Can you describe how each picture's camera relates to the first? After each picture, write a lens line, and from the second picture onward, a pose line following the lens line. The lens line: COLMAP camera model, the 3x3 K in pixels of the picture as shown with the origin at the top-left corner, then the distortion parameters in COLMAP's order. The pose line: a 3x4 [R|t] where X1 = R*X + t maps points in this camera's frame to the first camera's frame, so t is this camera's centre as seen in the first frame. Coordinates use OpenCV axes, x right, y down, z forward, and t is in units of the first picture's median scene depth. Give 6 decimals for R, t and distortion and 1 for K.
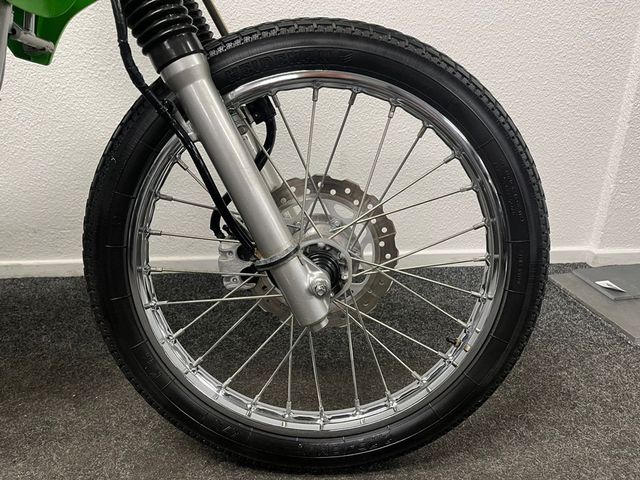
lens RADIAL K [[485.1, 0, 318.1], [0, 485.1, 240.1], [0, 0, 1]] dist [0.091551, -0.115710]
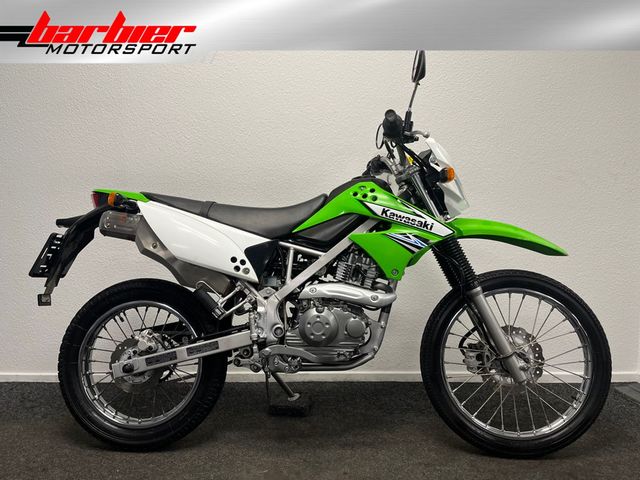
lens RADIAL K [[485.1, 0, 318.1], [0, 485.1, 240.1], [0, 0, 1]] dist [0.091551, -0.115710]
pose [[0.996587, -0.006131, -0.082316, -0.779506], [-0.018745, 0.954375, -0.298022, 0.222173], [0.080387, 0.298548, 0.951003, -1.637551]]
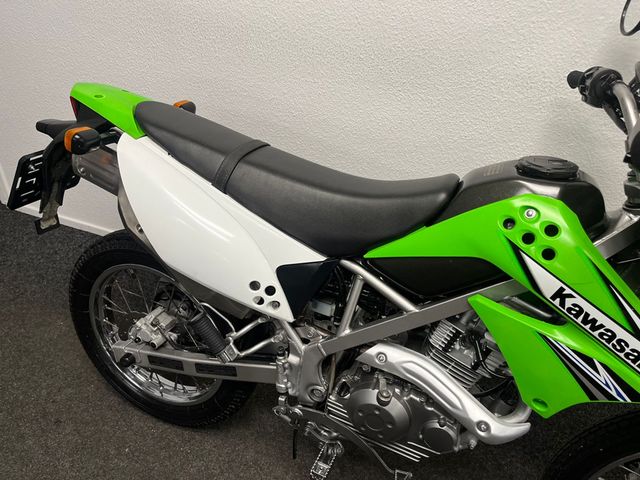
lens RADIAL K [[485.1, 0, 318.1], [0, 485.1, 240.1], [0, 0, 1]] dist [0.091551, -0.115710]
pose [[0.899871, 0.288274, -0.327308, -0.808579], [-0.204292, 0.941609, 0.267653, -0.909015], [0.385354, -0.173986, 0.906218, -0.552260]]
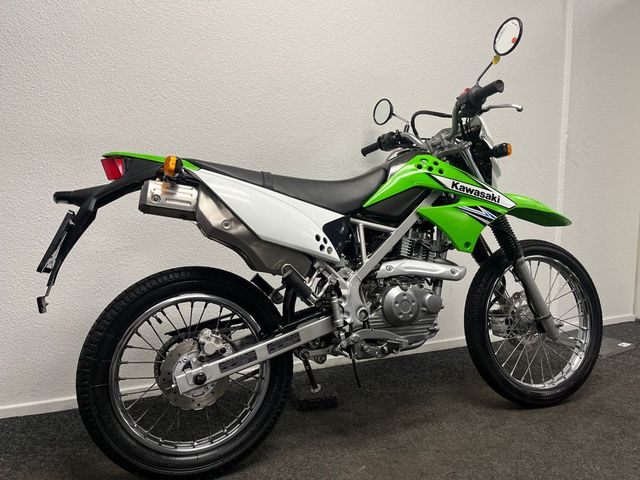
lens RADIAL K [[485.1, 0, 318.1], [0, 485.1, 240.1], [0, 0, 1]] dist [0.091551, -0.115710]
pose [[0.940945, -0.040079, 0.336179, -2.074940], [0.131359, 0.958400, -0.253407, 0.148772], [-0.312037, 0.282602, 0.907066, -1.267211]]
